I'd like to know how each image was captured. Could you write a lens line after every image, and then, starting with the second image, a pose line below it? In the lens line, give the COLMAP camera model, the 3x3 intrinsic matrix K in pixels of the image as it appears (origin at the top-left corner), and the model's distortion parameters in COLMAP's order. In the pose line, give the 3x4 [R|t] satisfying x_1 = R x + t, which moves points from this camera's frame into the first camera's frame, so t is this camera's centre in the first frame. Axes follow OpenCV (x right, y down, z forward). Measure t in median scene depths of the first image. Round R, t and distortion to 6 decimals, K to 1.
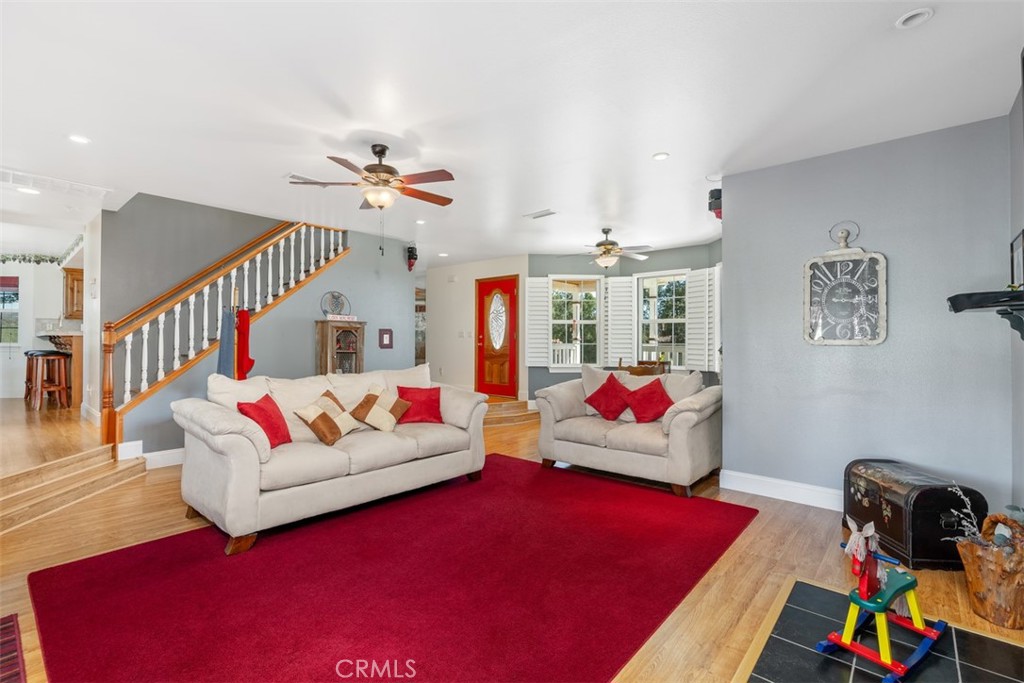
lens RADIAL K [[466.5, 0, 516.3], [0, 466.5, 334.8], [0, 0, 1]] dist [-0.006720, 0.003237]
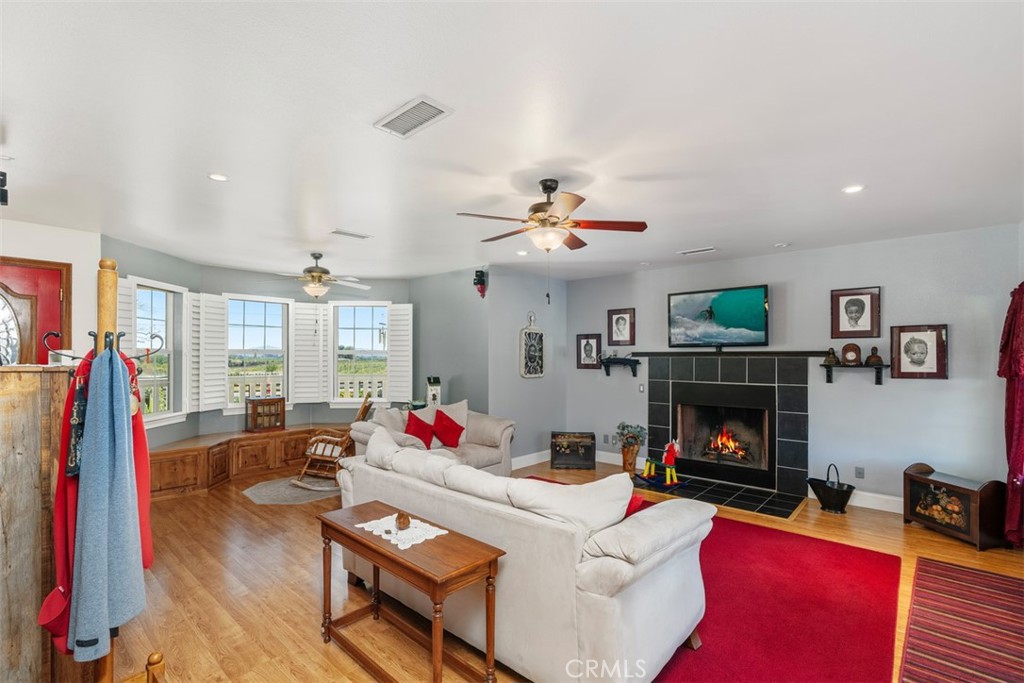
lens RADIAL K [[466.5, 0, 513.1], [0, 466.5, 350.9], [0, 0, 1]] dist [-0.006720, 0.003237]
pose [[0.002548, 0.007357, 0.999970, -1.189689], [-0.016192, 0.999842, -0.007315, -0.068713], [-0.999866, -0.016173, 0.002666, 1.062240]]
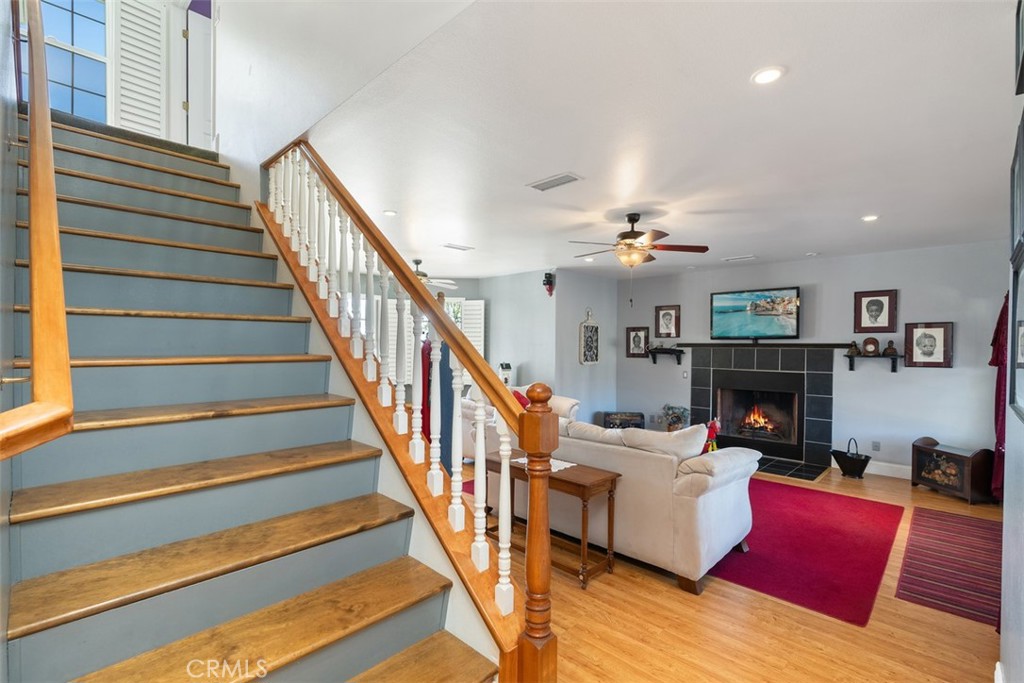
lens RADIAL K [[466.5, 0, 513.7], [0, 466.5, 349.7], [0, 0, 1]] dist [-0.006720, 0.003237]
pose [[0.047803, -0.011599, 0.998789, -1.497968], [-0.023197, 0.999650, 0.012720, -0.065450], [-0.998587, -0.023777, 0.047518, 1.237631]]
